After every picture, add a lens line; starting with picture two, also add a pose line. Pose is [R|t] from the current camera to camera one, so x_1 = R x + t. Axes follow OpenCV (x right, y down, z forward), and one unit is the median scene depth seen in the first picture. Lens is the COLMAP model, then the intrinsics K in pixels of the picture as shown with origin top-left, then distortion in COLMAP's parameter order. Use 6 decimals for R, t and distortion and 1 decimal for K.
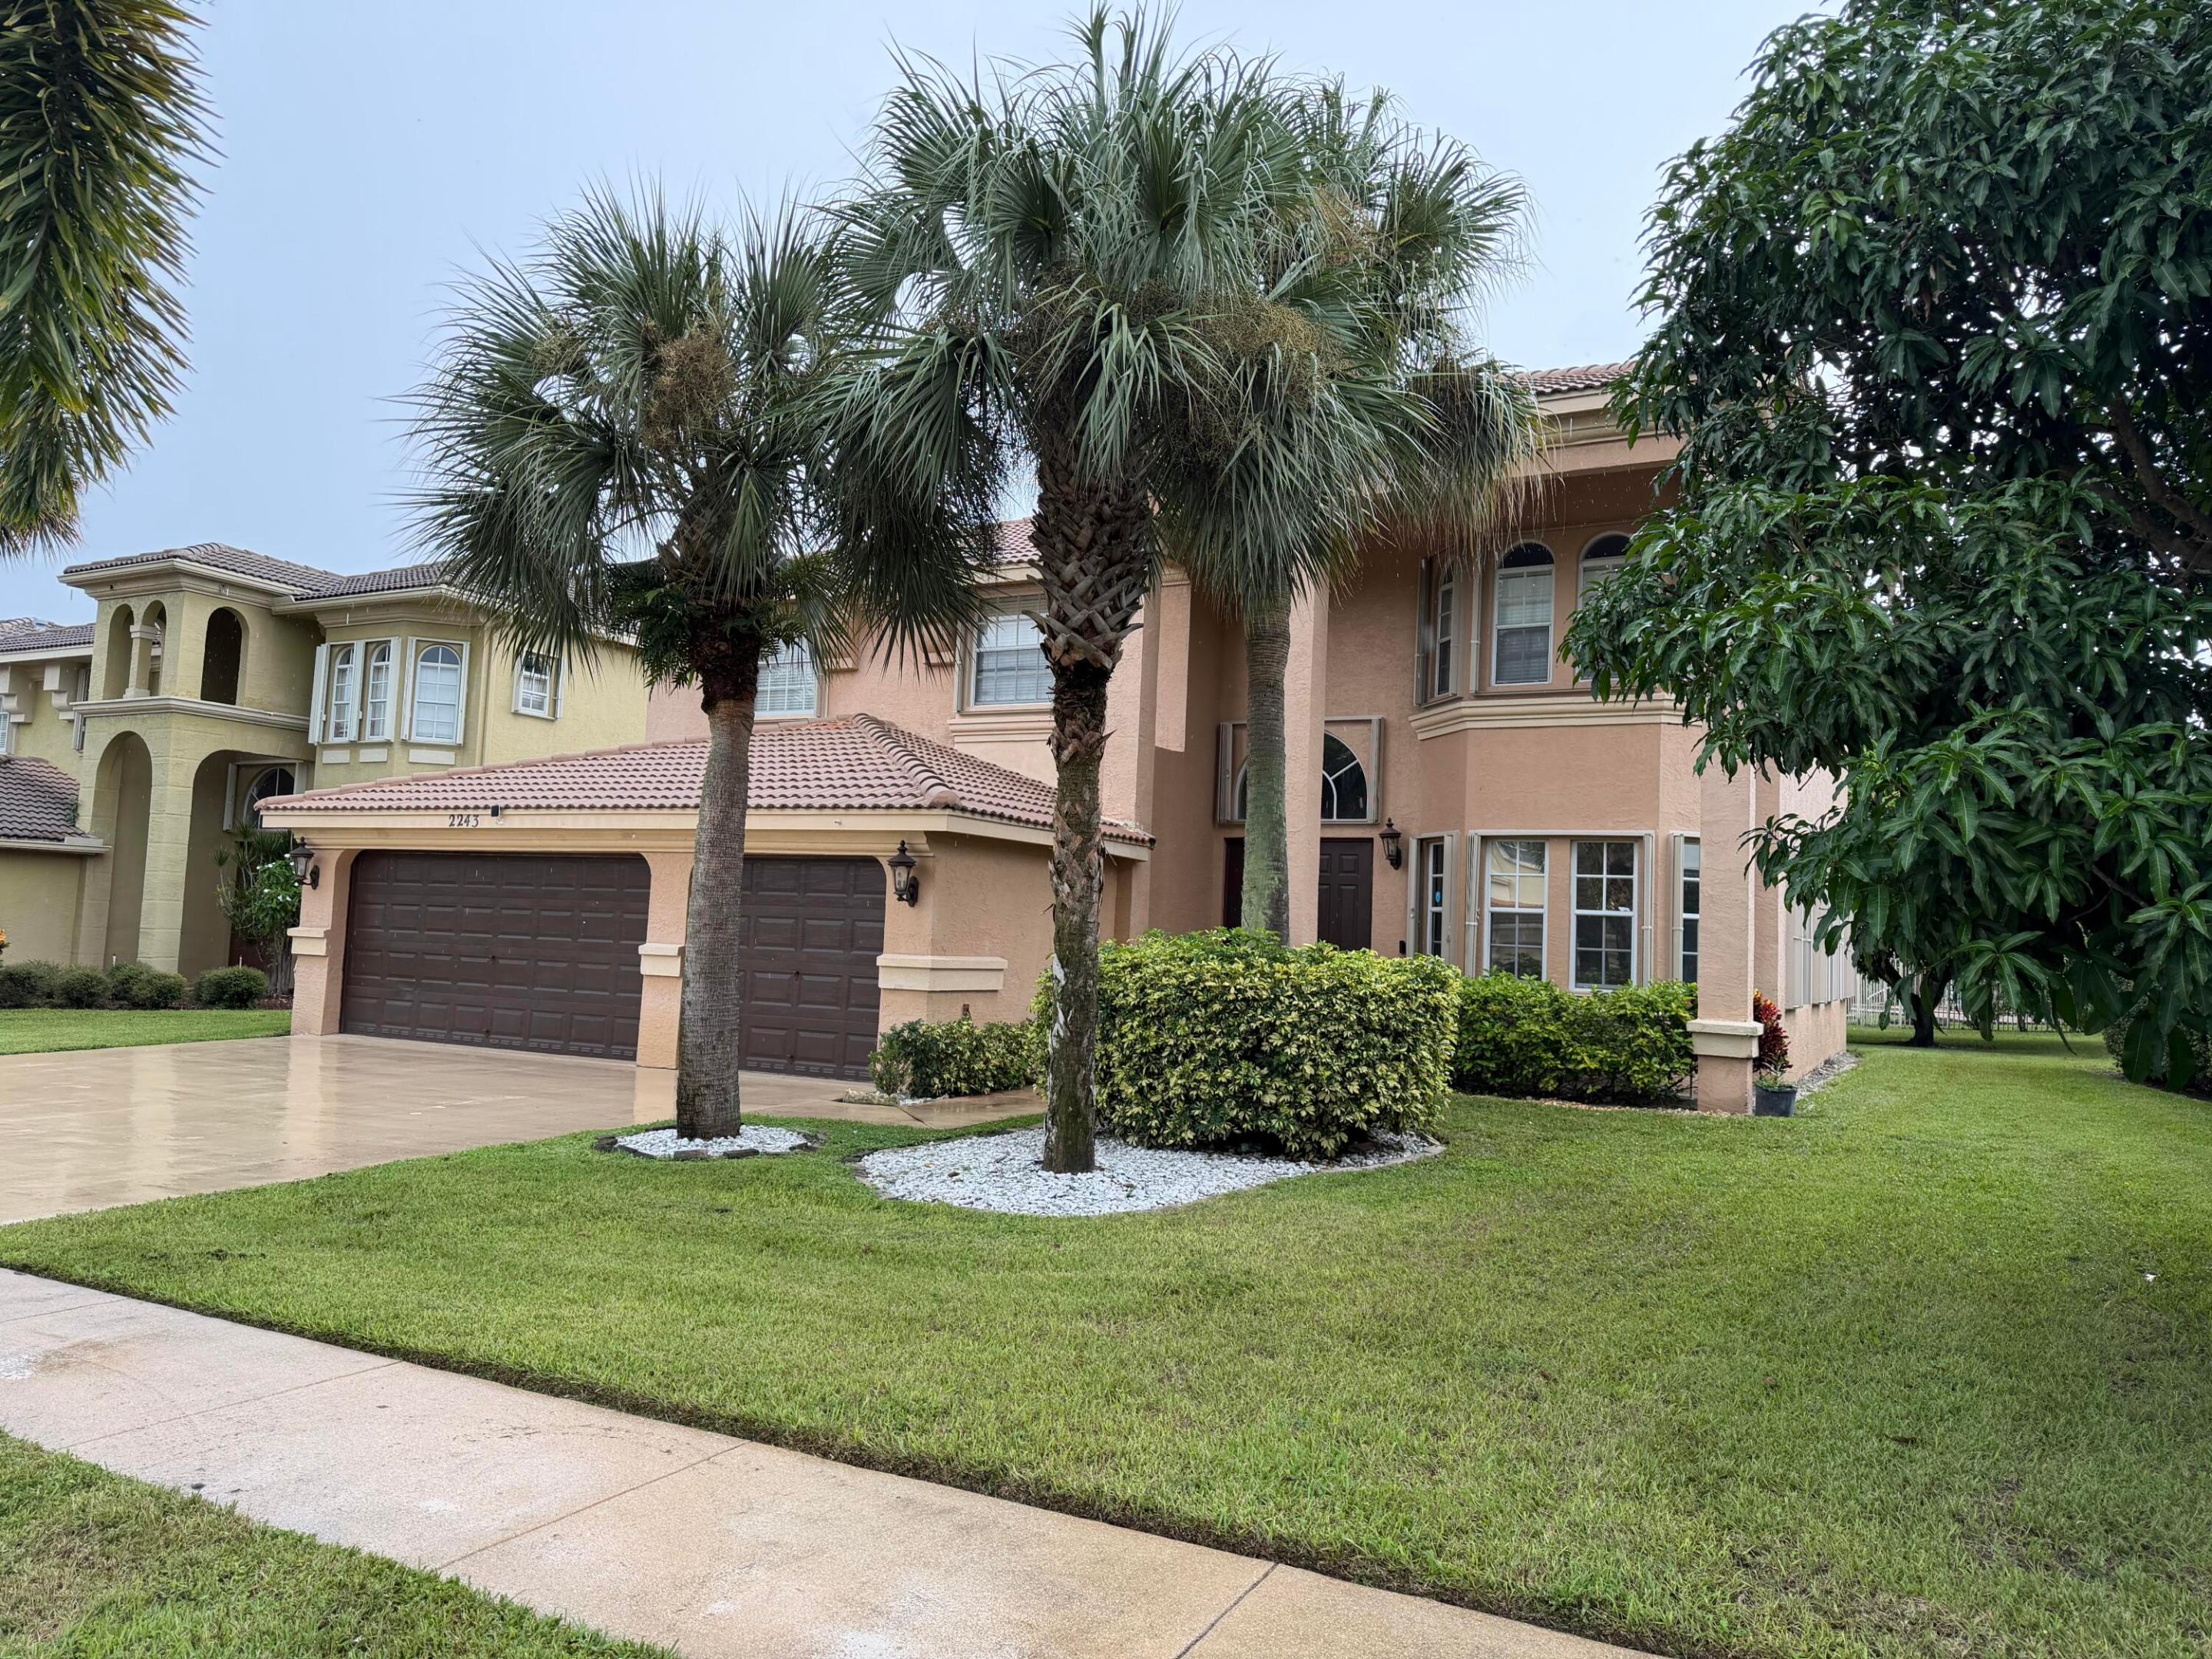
lens RADIAL K [[1524.9, 0, 1120.9], [0, 1524.9, 826.0], [0, 0, 1]] dist [0.141908, -0.224135]
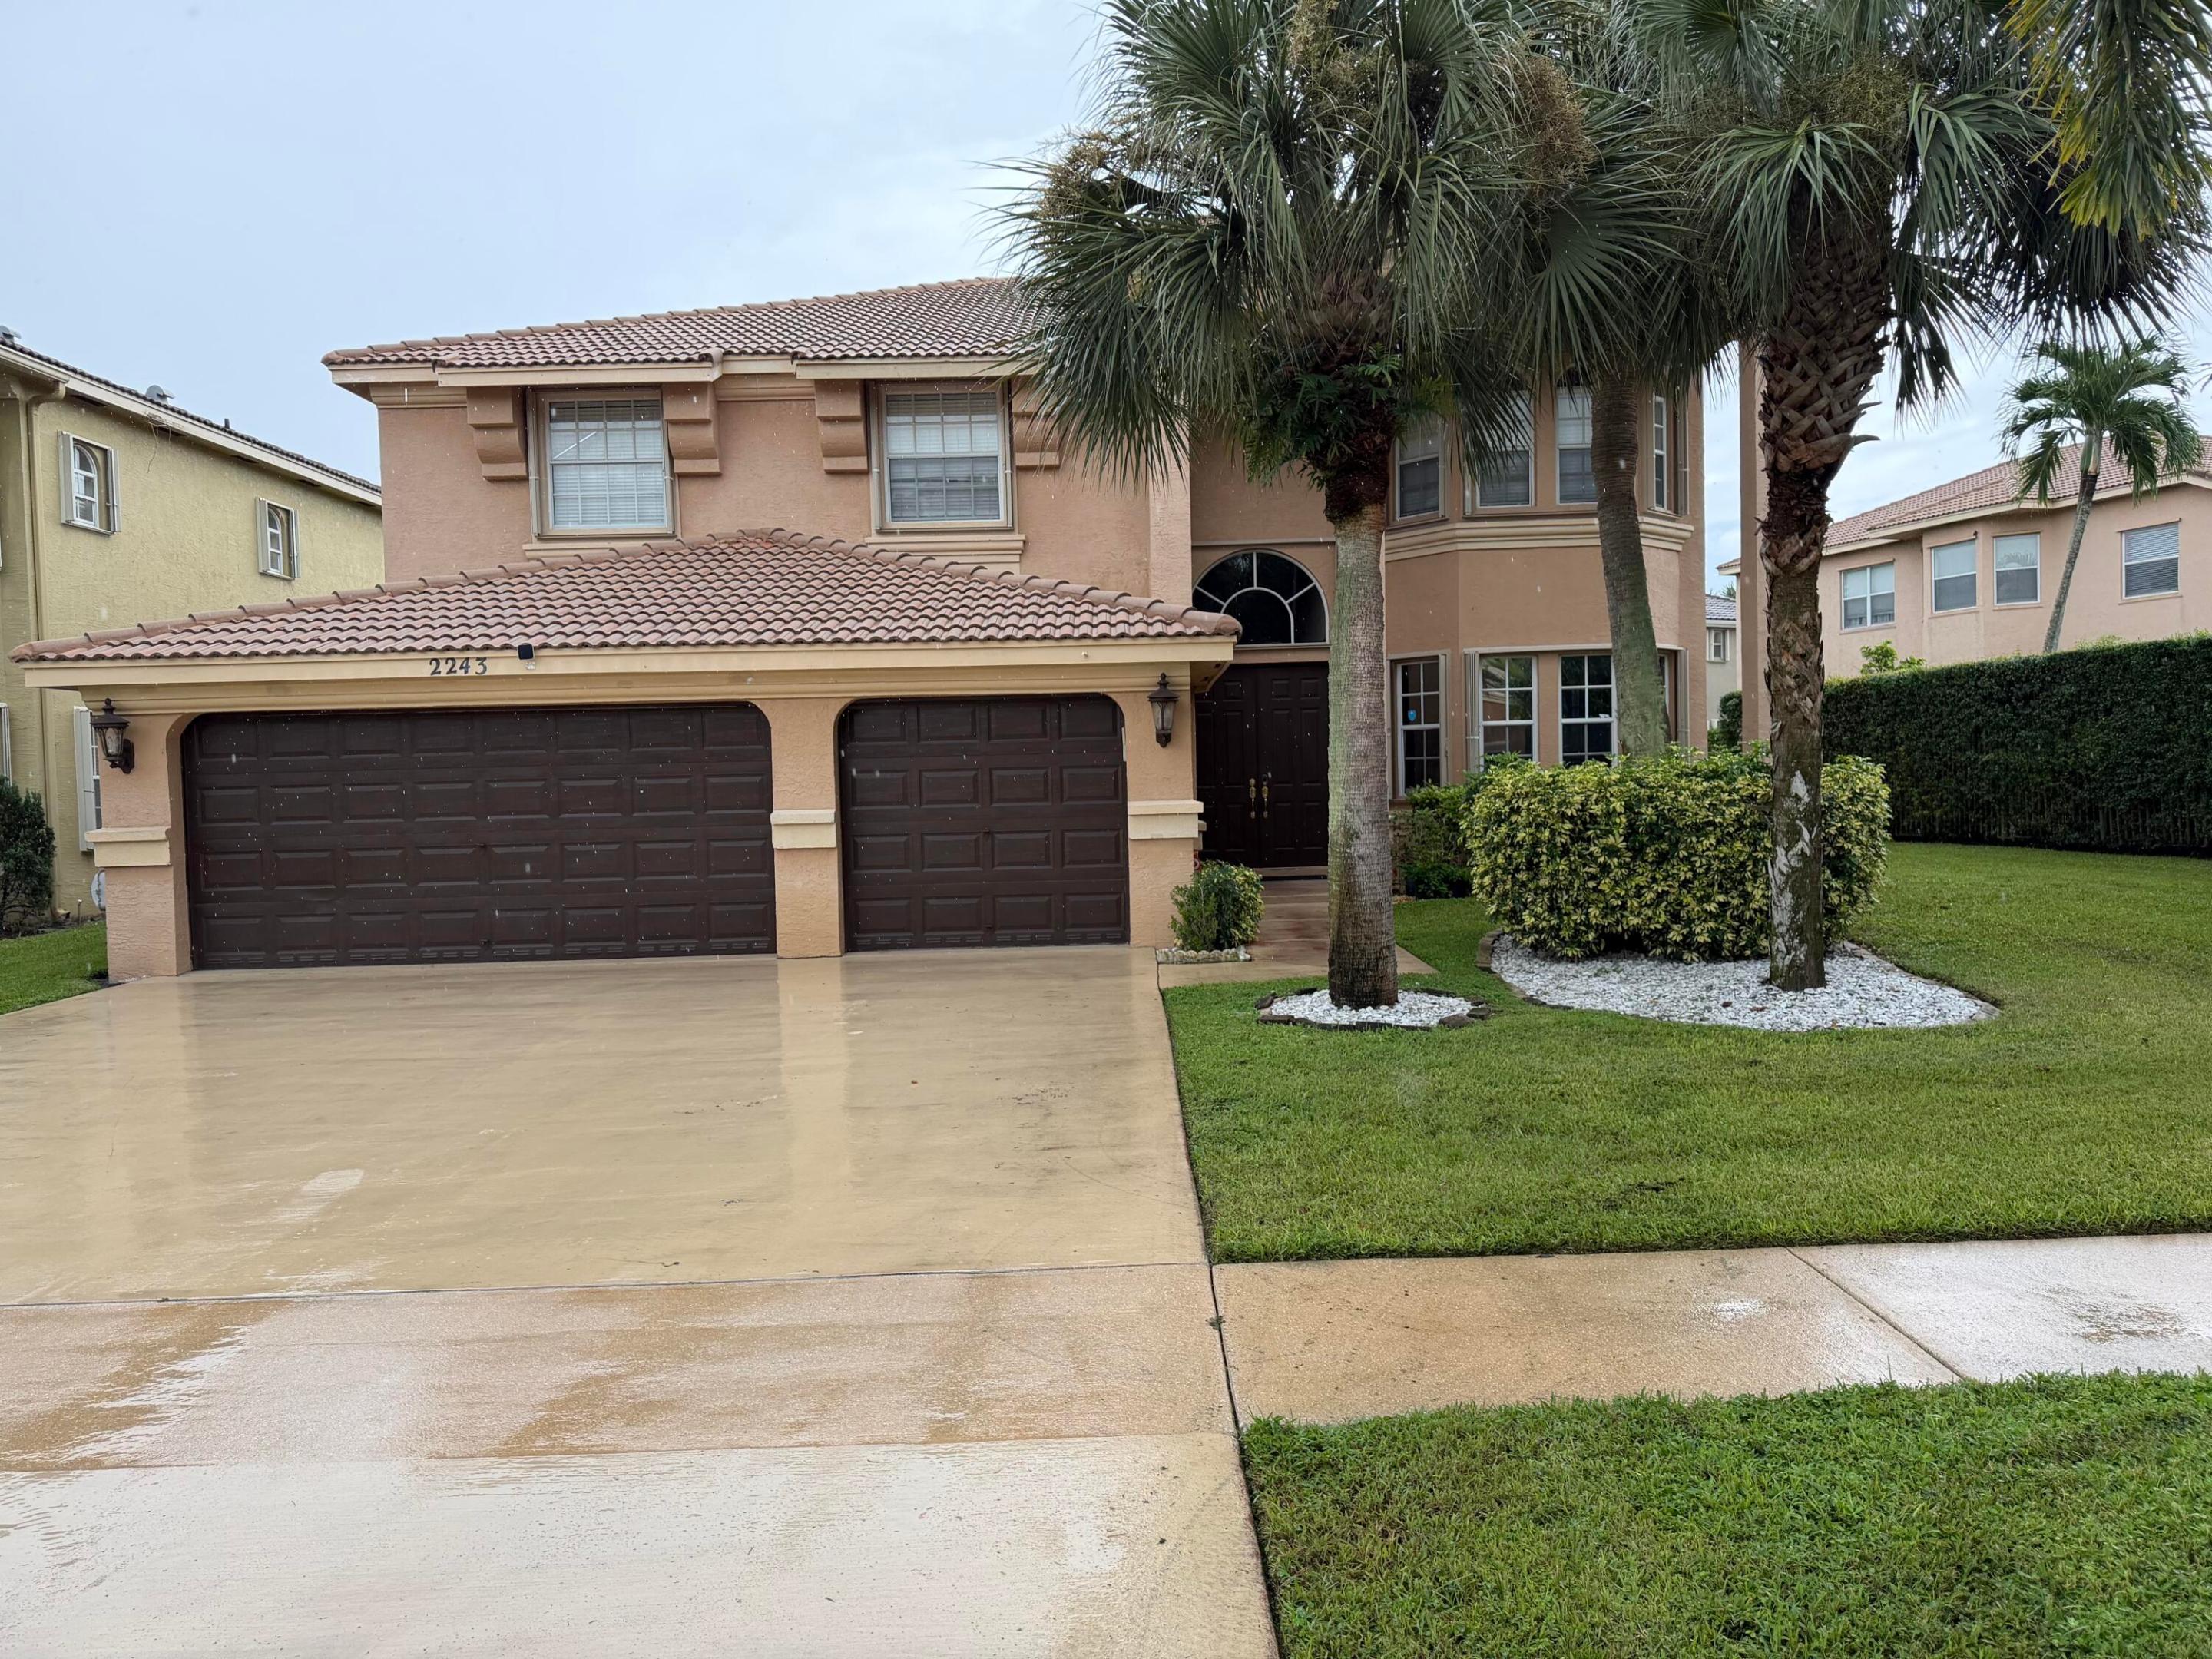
lens RADIAL K [[1537.5, 0, 1129.6], [0, 1537.5, 823.1], [0, 0, 1]] dist [0.085863, -0.112109]
pose [[0.880127, -0.077375, 0.468391, -0.828626], [0.027298, 0.993245, 0.112783, -0.007094], [-0.473953, -0.086477, 0.876293, 0.306680]]
